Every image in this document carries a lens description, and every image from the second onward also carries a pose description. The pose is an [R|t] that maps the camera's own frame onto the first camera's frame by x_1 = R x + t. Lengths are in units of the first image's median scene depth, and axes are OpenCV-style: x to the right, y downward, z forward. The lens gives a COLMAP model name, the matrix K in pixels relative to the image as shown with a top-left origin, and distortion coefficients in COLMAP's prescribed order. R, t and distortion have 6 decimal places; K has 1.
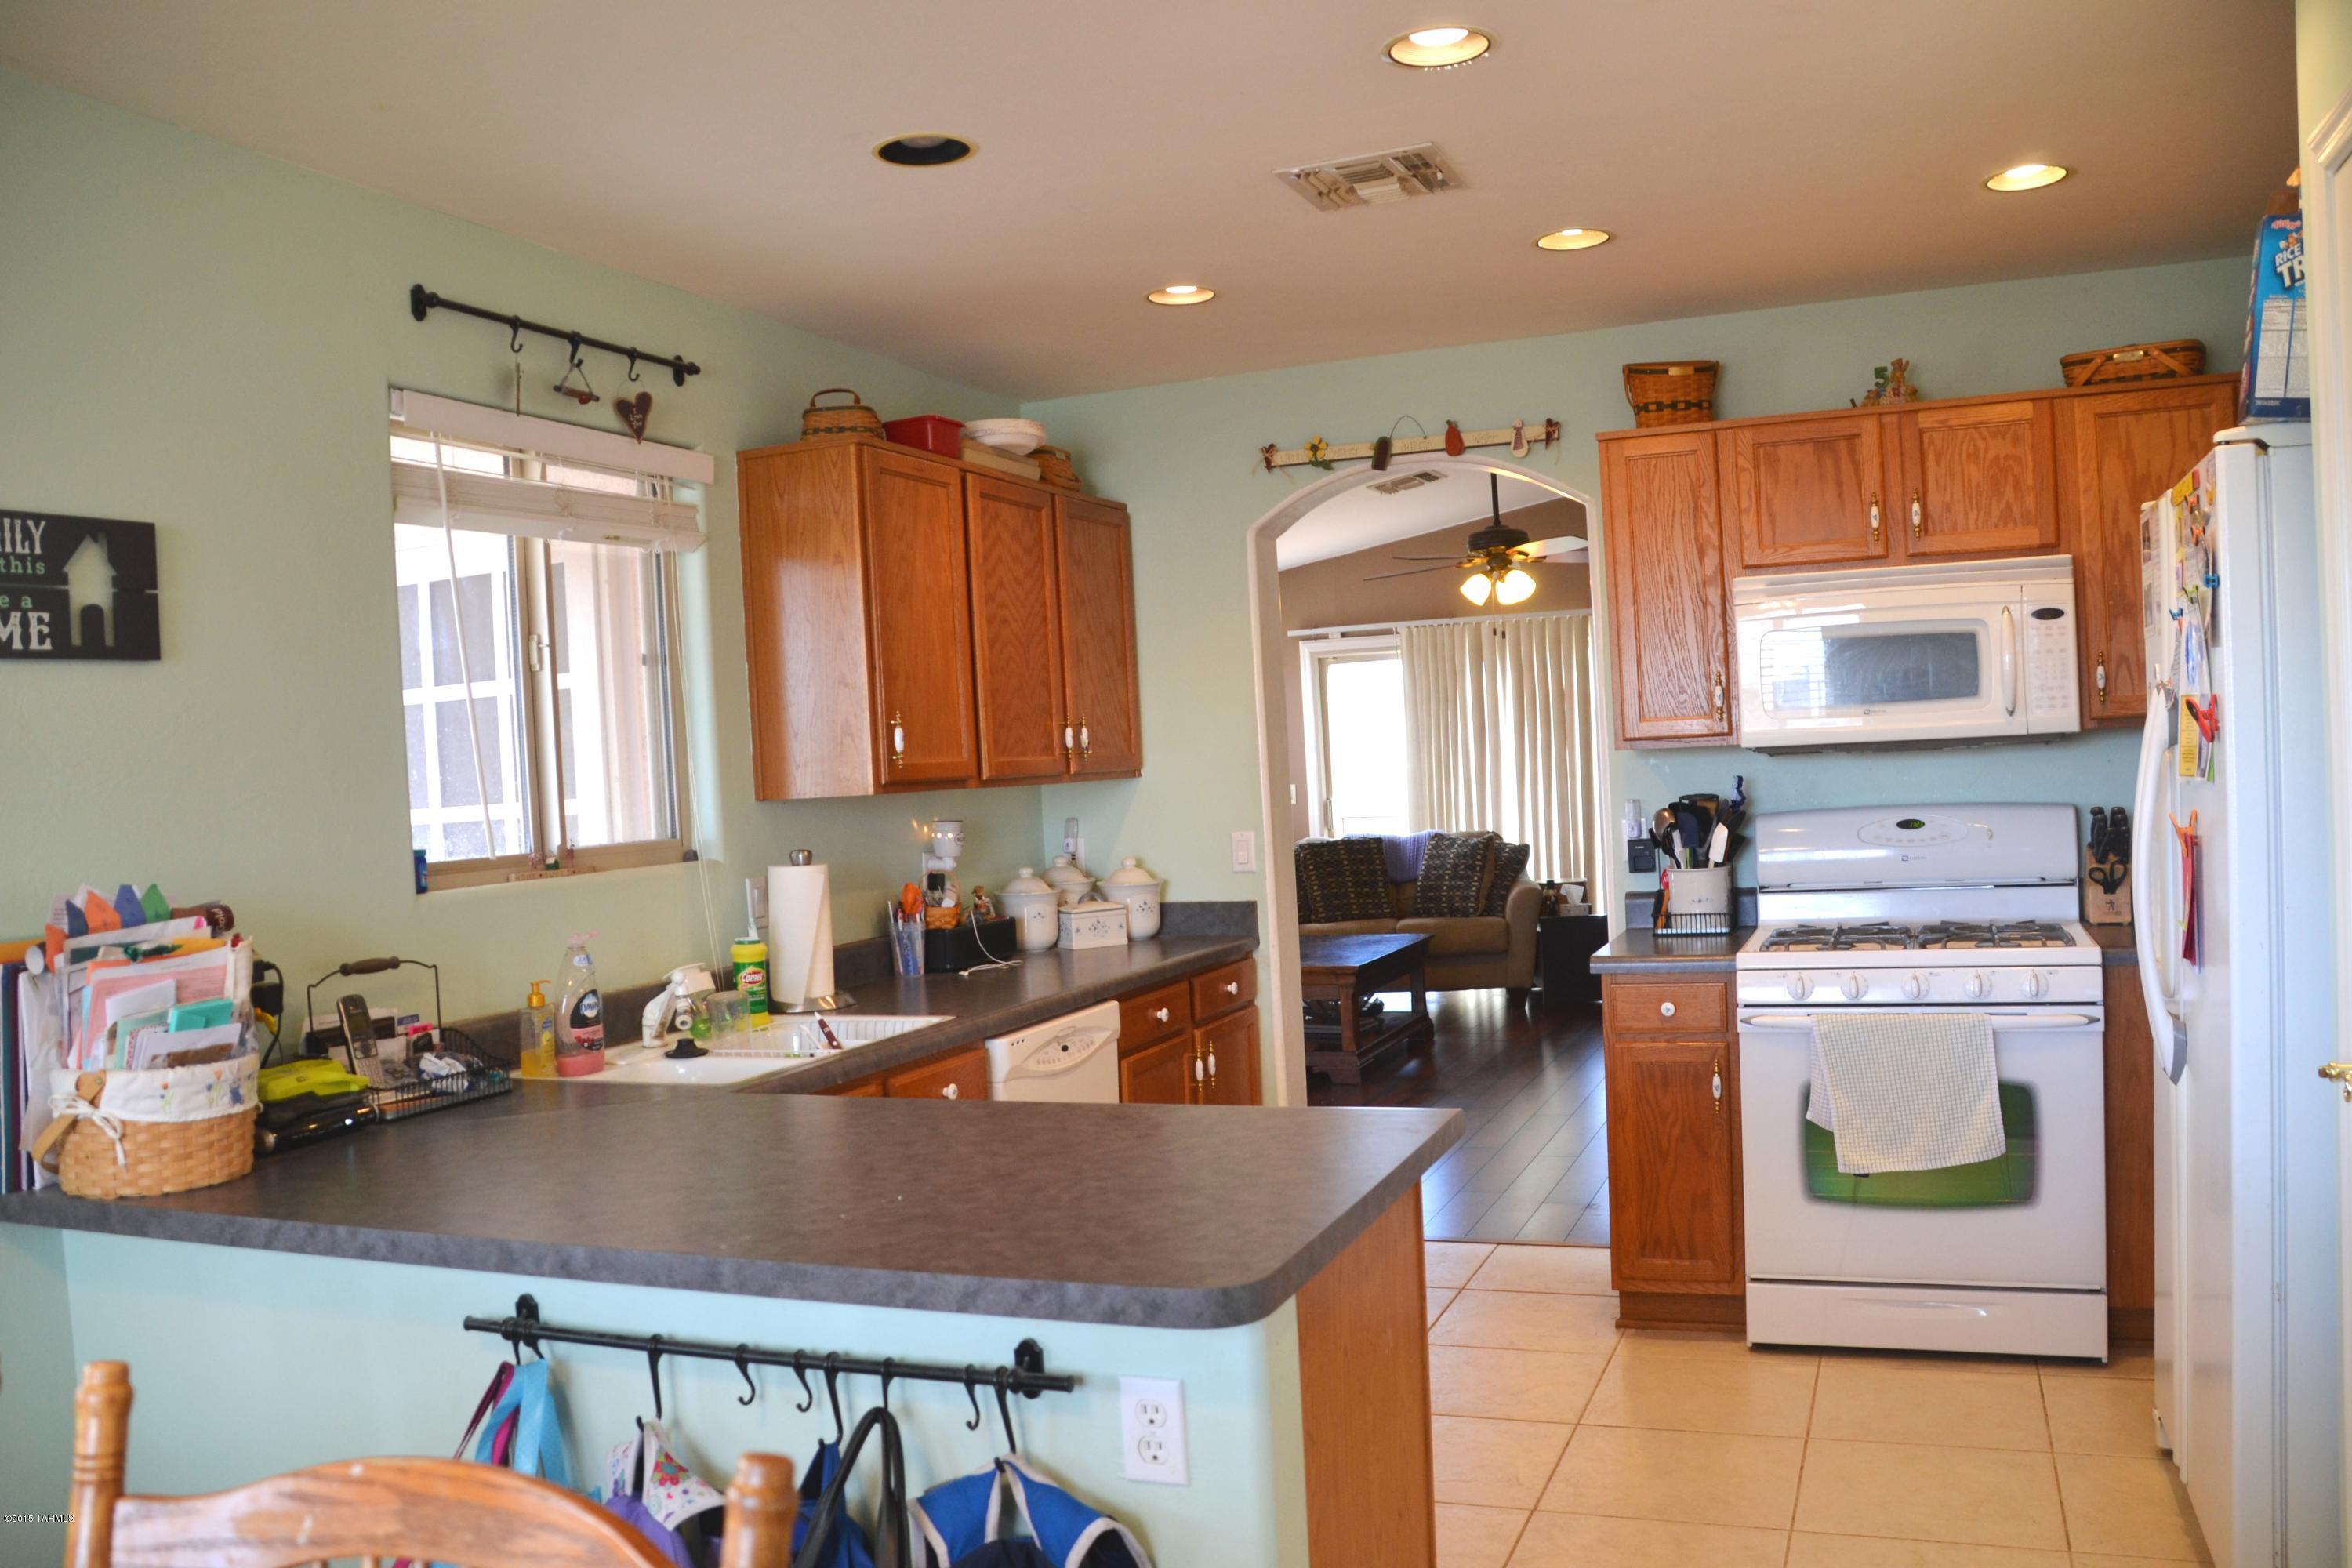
lens RADIAL K [[1887.8, 0, 1165.9], [0, 1887.8, 830.8], [0, 0, 1]] dist [-0.174331, 0.134608]
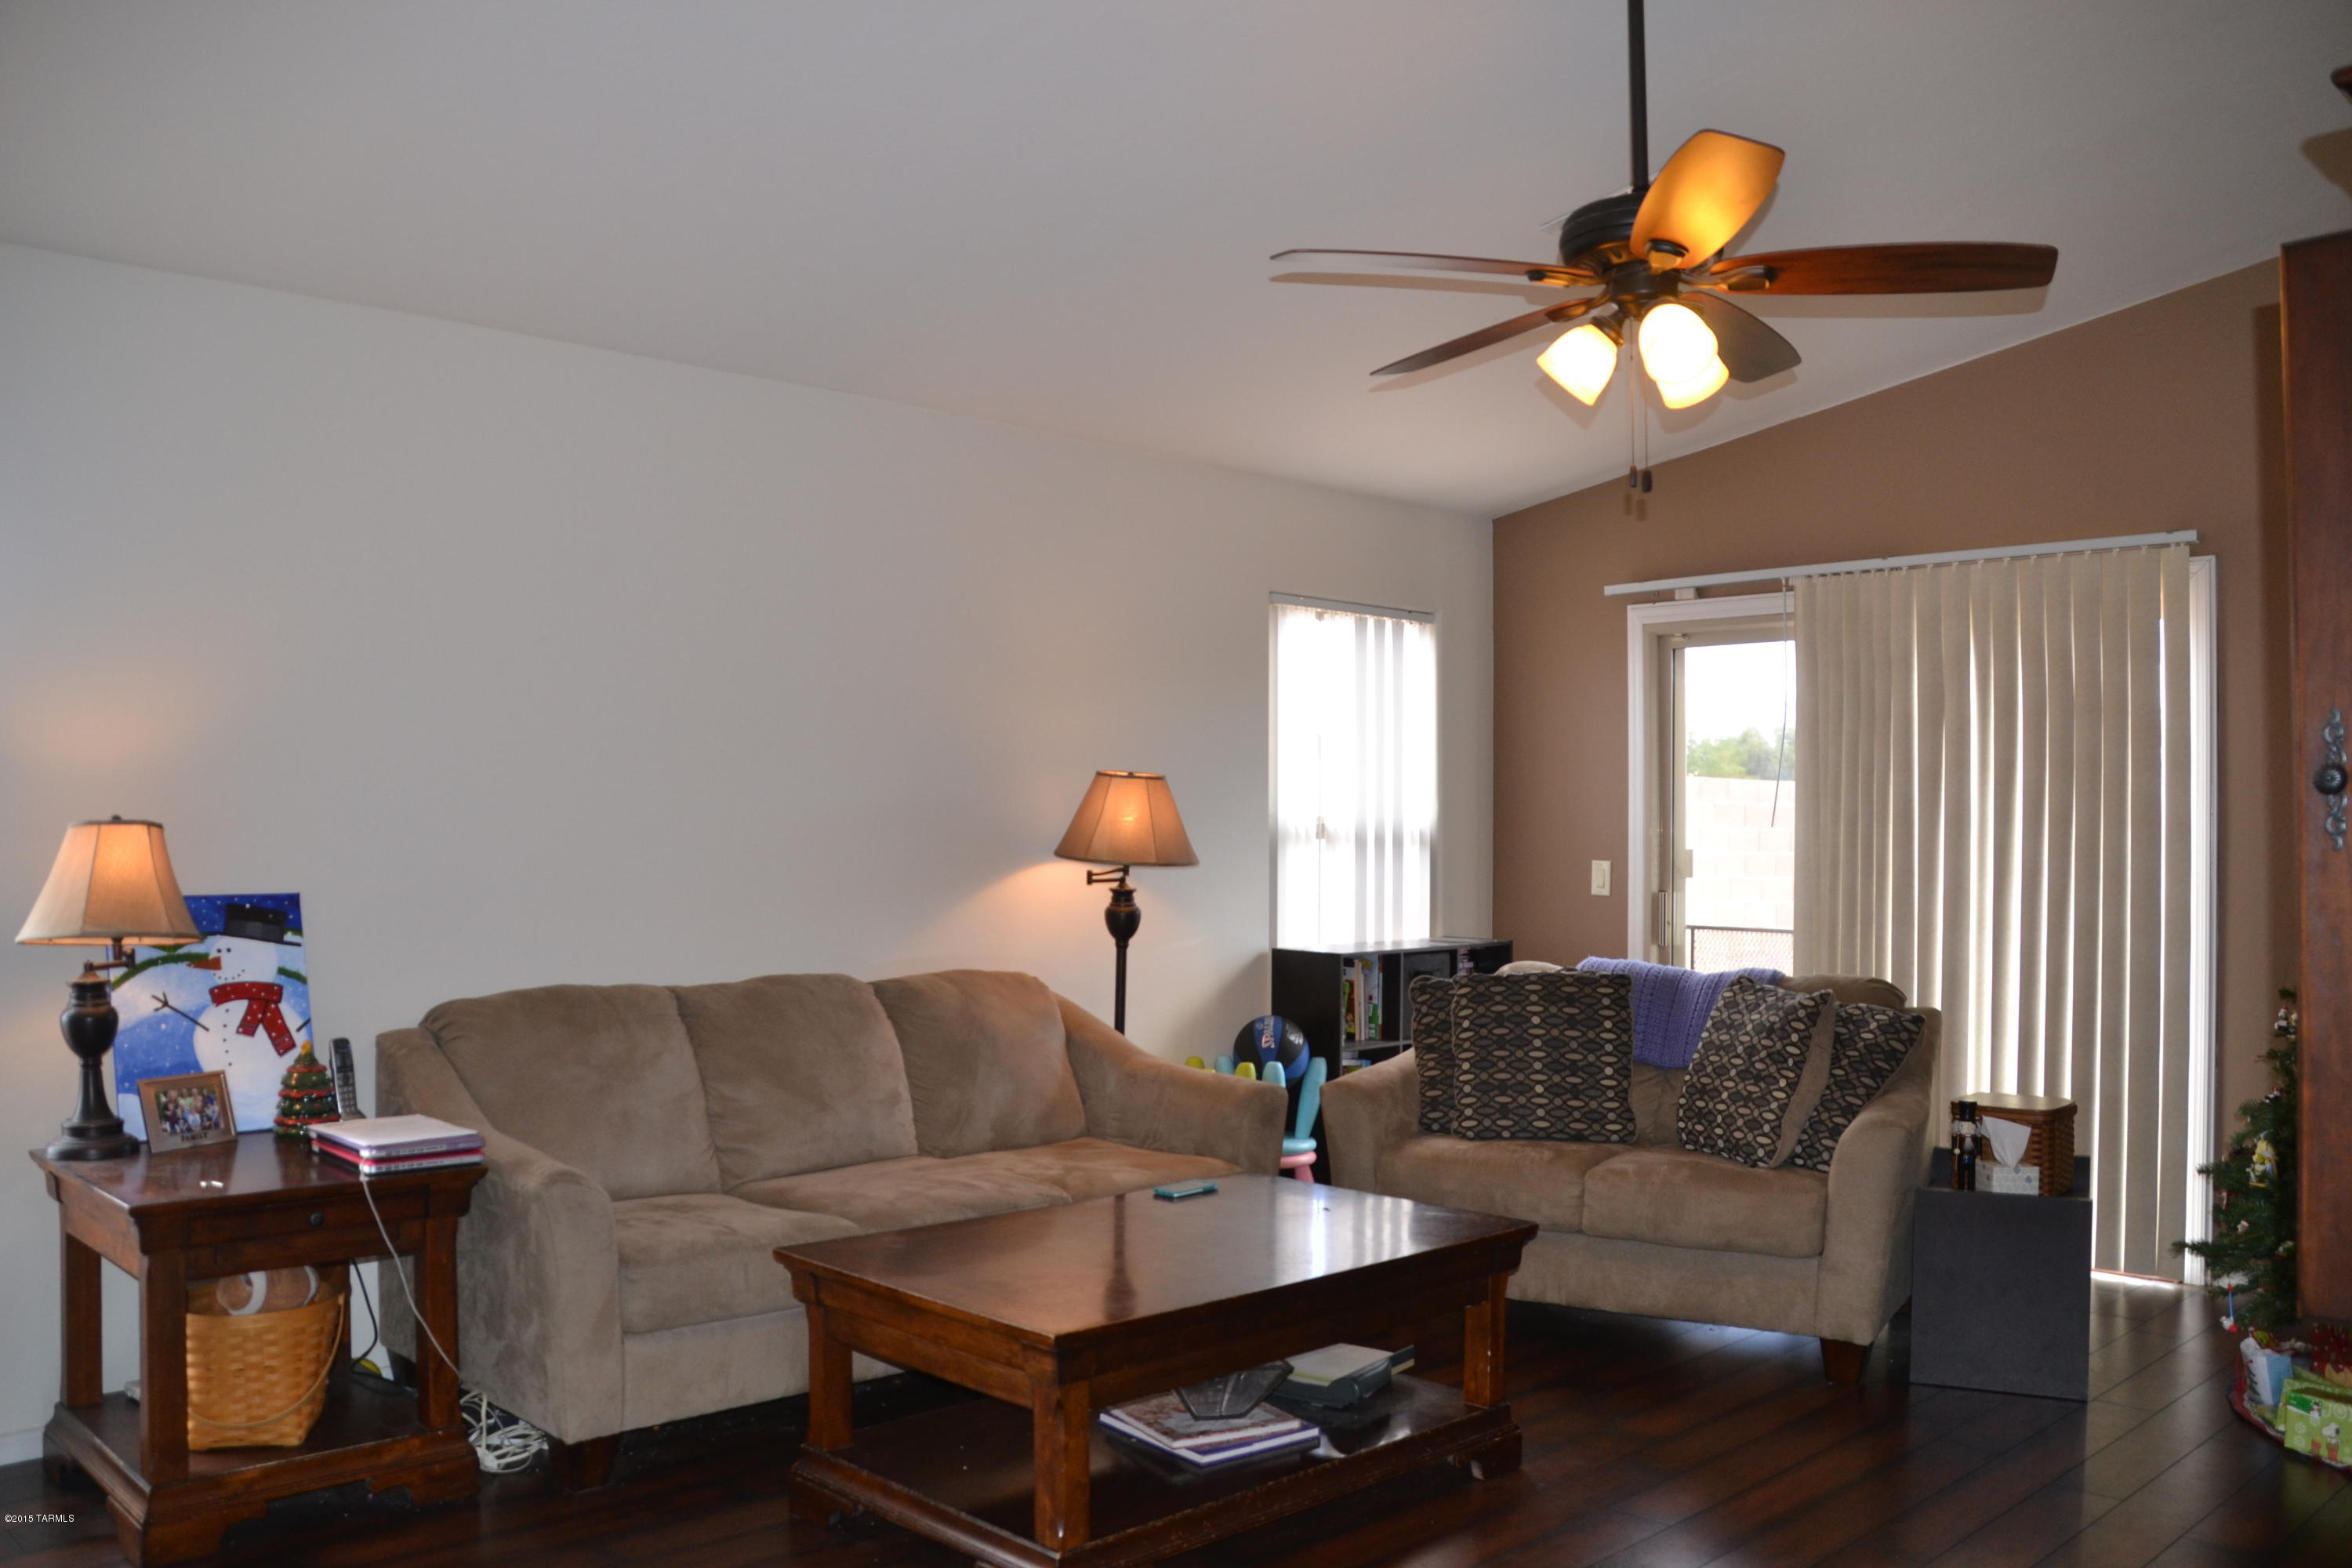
lens RADIAL K [[1887.8, 0, 1165.9], [0, 1887.8, 830.8], [0, 0, 1]] dist [-0.174331, 0.134608]
pose [[0.911128, 0.057105, -0.408148, 0.465220], [-0.068756, 0.997536, -0.013920, -0.043515], [0.406347, 0.040745, 0.912810, 1.169245]]
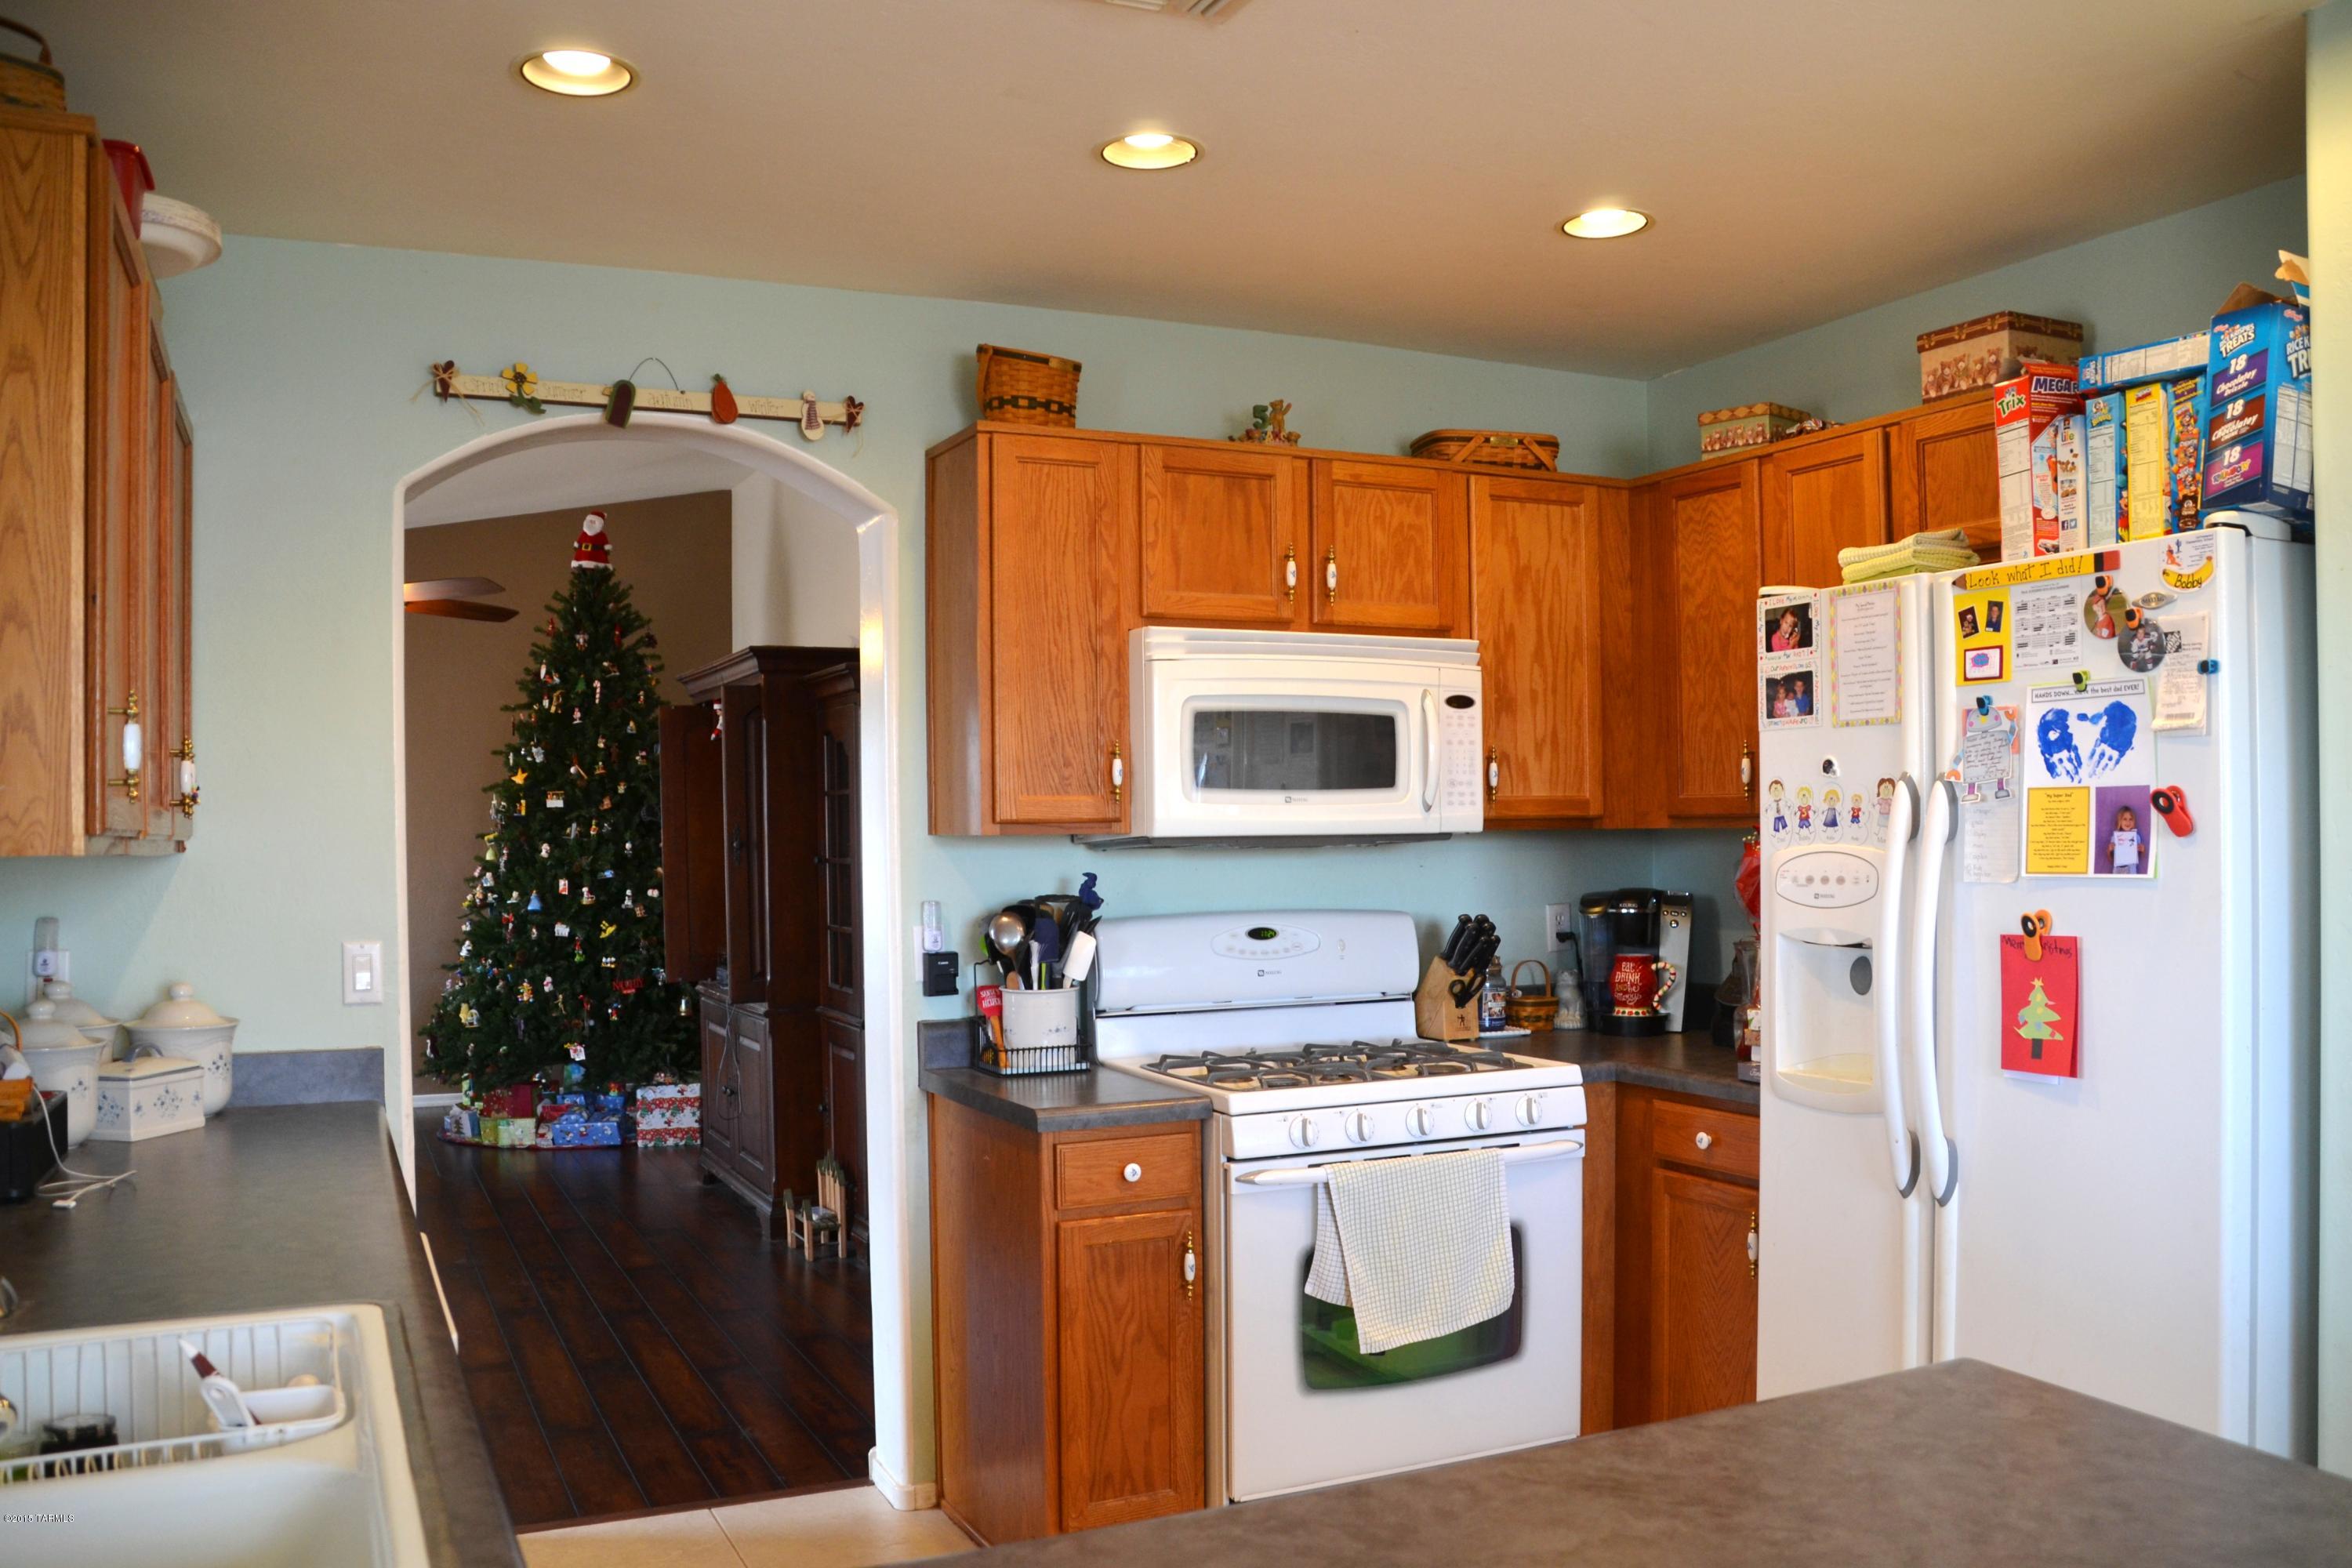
lens RADIAL K [[1887.8, 0, 1165.9], [0, 1887.8, 830.8], [0, 0, 1]] dist [-0.174331, 0.134608]
pose [[0.680374, 0.043674, 0.731563, -0.275361], [0.003994, 0.997987, -0.063294, 0.004036], [-0.732854, 0.045985, 0.678830, 0.431484]]
